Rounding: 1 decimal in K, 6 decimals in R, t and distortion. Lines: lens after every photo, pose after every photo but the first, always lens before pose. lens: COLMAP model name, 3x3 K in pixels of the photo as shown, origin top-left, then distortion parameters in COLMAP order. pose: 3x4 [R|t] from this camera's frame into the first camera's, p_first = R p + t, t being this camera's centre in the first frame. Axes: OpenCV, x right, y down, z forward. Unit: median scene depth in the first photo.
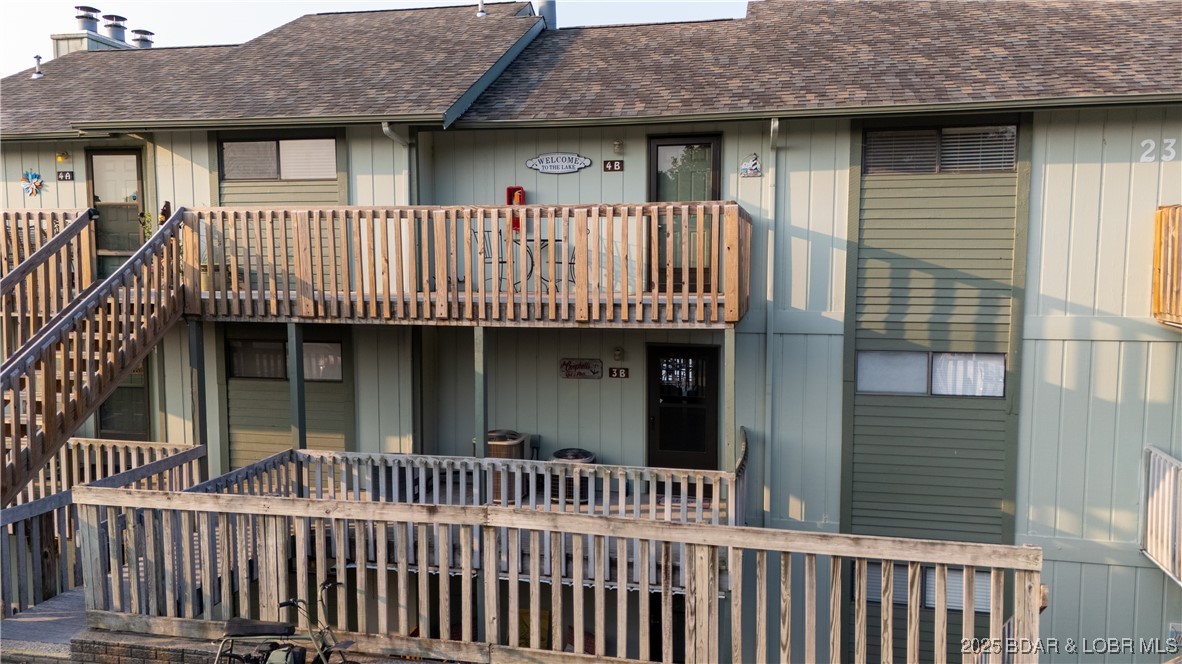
lens RADIAL K [[875.0, 0, 596.1], [0, 875.0, 333.8], [0, 0, 1]] dist [0.074481, -0.070396]
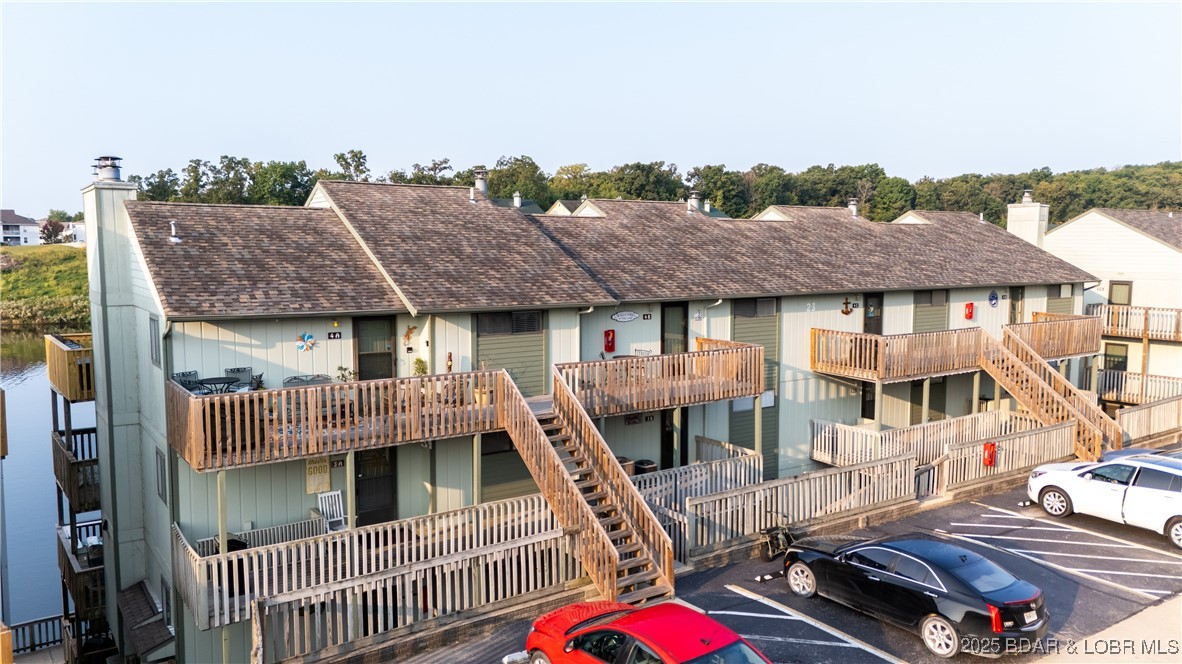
lens RADIAL K [[875.0, 0, 596.1], [0, 875.0, 333.8], [0, 0, 1]] dist [0.074481, -0.070396]
pose [[0.678607, -0.072327, 0.730932, -1.634667], [0.064948, 0.997151, 0.038371, -0.254122], [-0.731625, 0.021433, 0.681370, -0.300126]]
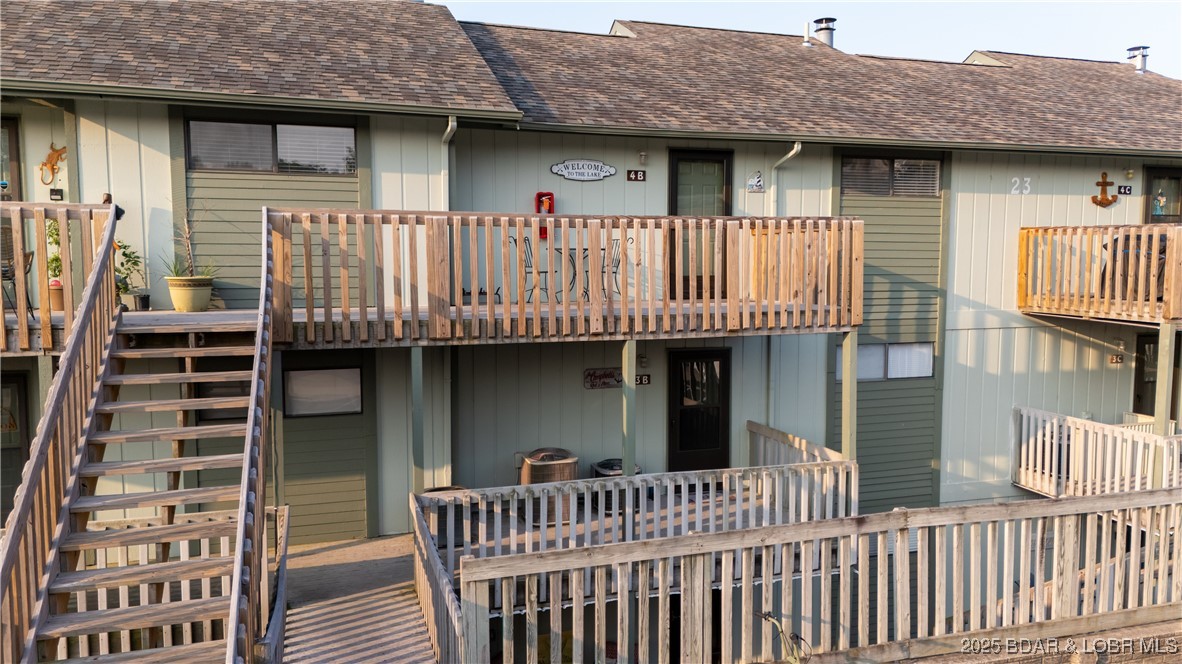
lens RADIAL K [[875.0, 0, 596.1], [0, 875.0, 333.8], [0, 0, 1]] dist [0.074481, -0.070396]
pose [[0.859279, -0.044128, 0.509600, -0.580925], [0.043717, 0.998962, 0.012789, -0.025968], [-0.509635, 0.011289, 0.860317, 0.166045]]
